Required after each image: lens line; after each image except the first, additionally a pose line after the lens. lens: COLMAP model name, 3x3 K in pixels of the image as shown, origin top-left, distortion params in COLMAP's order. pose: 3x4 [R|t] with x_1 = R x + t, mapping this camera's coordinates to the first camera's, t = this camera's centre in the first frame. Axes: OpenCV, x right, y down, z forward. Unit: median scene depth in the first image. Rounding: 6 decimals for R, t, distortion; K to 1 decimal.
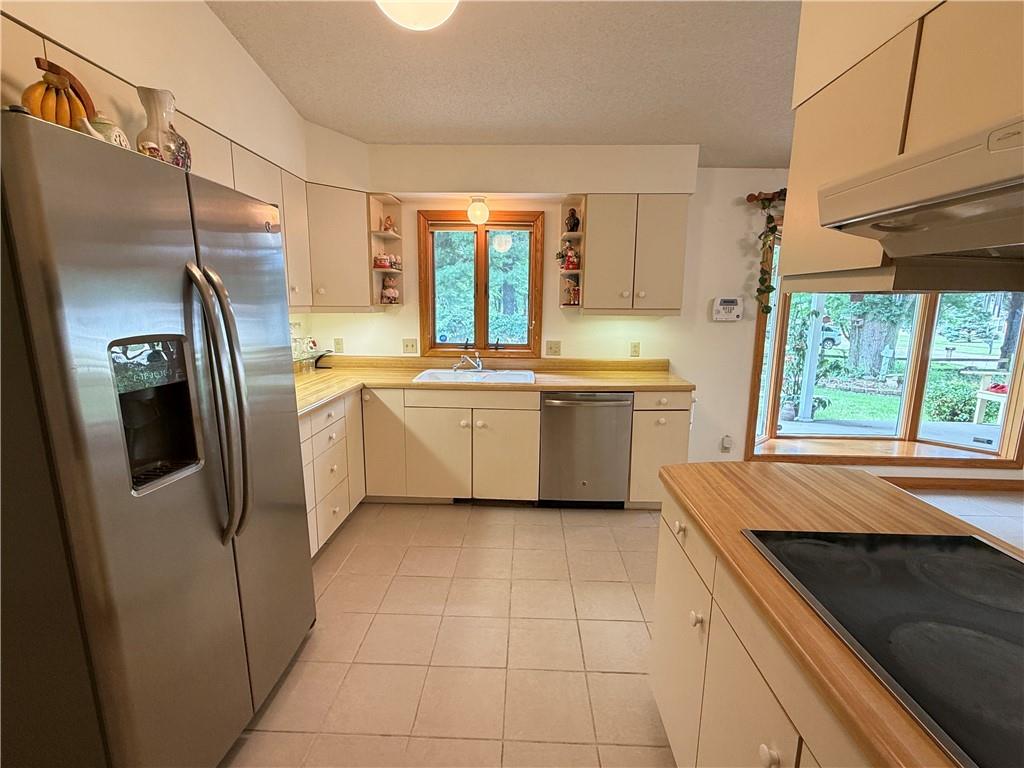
lens RADIAL K [[471.2, 0, 510.3], [0, 471.2, 385.5], [0, 0, 1]] dist [0.000160, -0.000829]
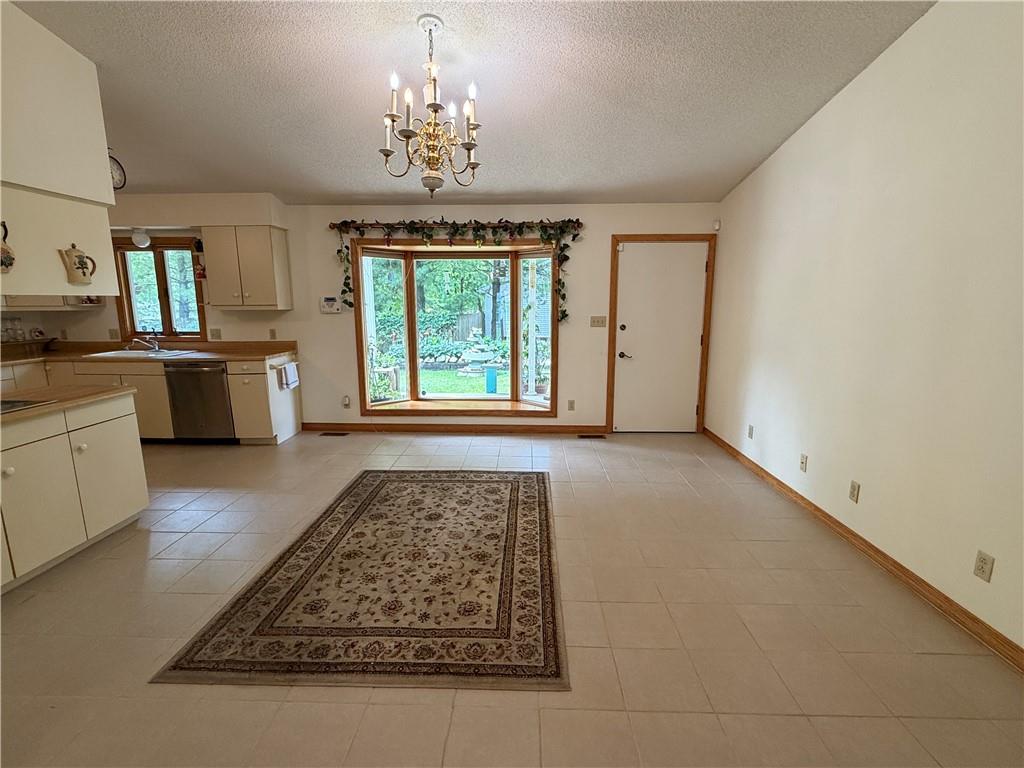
lens RADIAL K [[471.2, 0, 518.0], [0, 471.2, 389.7], [0, 0, 1]] dist [0.000160, -0.000829]
pose [[0.999914, -0.012476, 0.004132, 0.996787], [0.012452, 0.999905, 0.005868, 0.088776], [-0.004205, -0.005816, 0.999974, -0.402051]]
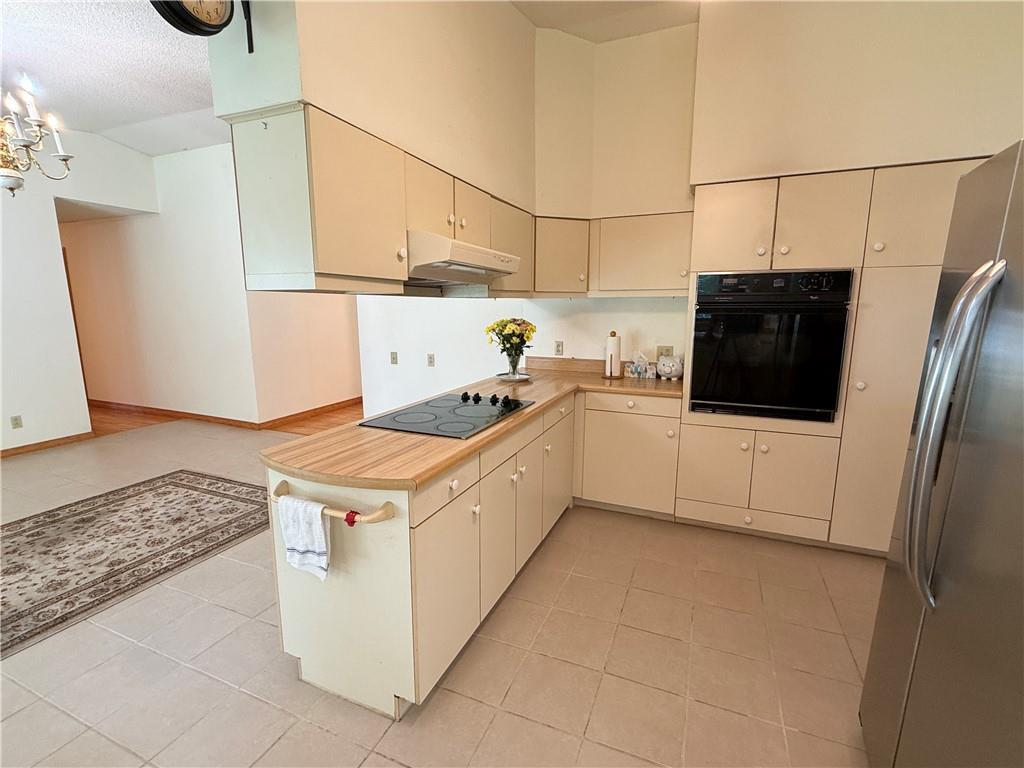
lens RADIAL K [[471.2, 0, 514.2], [0, 471.2, 382.9], [0, 0, 1]] dist [0.000160, -0.000829]
pose [[-0.934790, -0.072654, 0.347692, -0.072679], [0.048344, 0.943726, 0.327176, -0.123983], [-0.351896, 0.322650, -0.878673, 0.737533]]
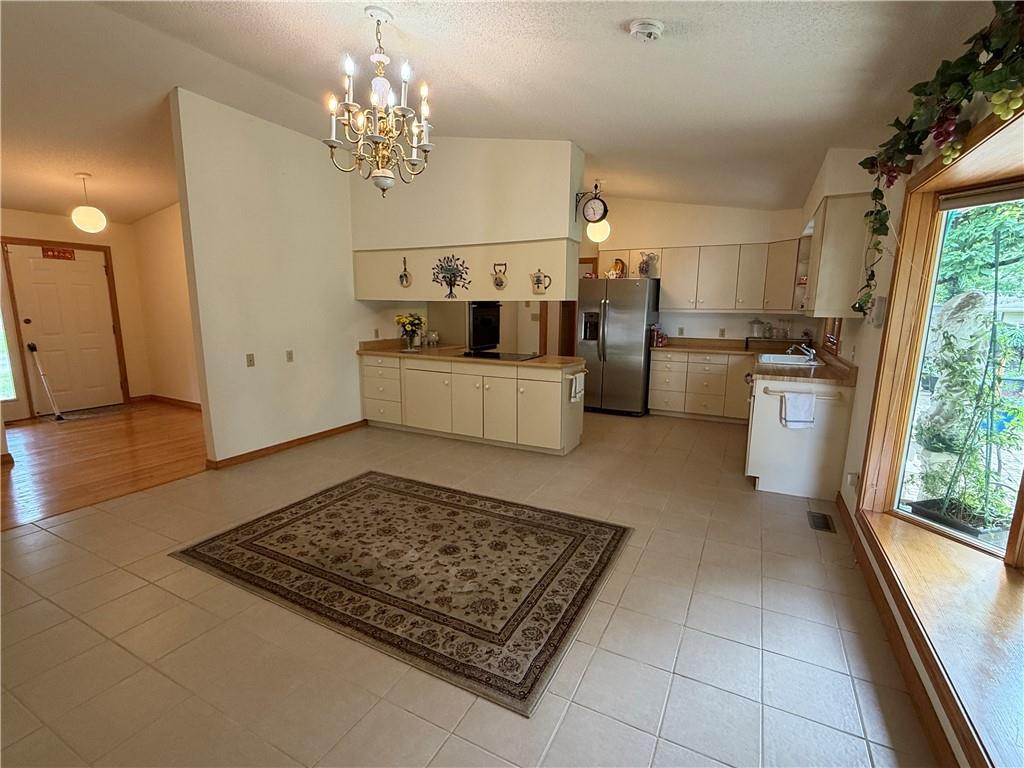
lens RADIAL K [[471.2, 0, 509.1], [0, 471.2, 387.7], [0, 0, 1]] dist [0.000160, -0.000829]
pose [[-0.434793, 0.143548, -0.889016, 1.442420], [-0.170775, 0.956156, 0.237911, -0.122381], [0.884189, 0.255264, -0.391216, 0.793312]]
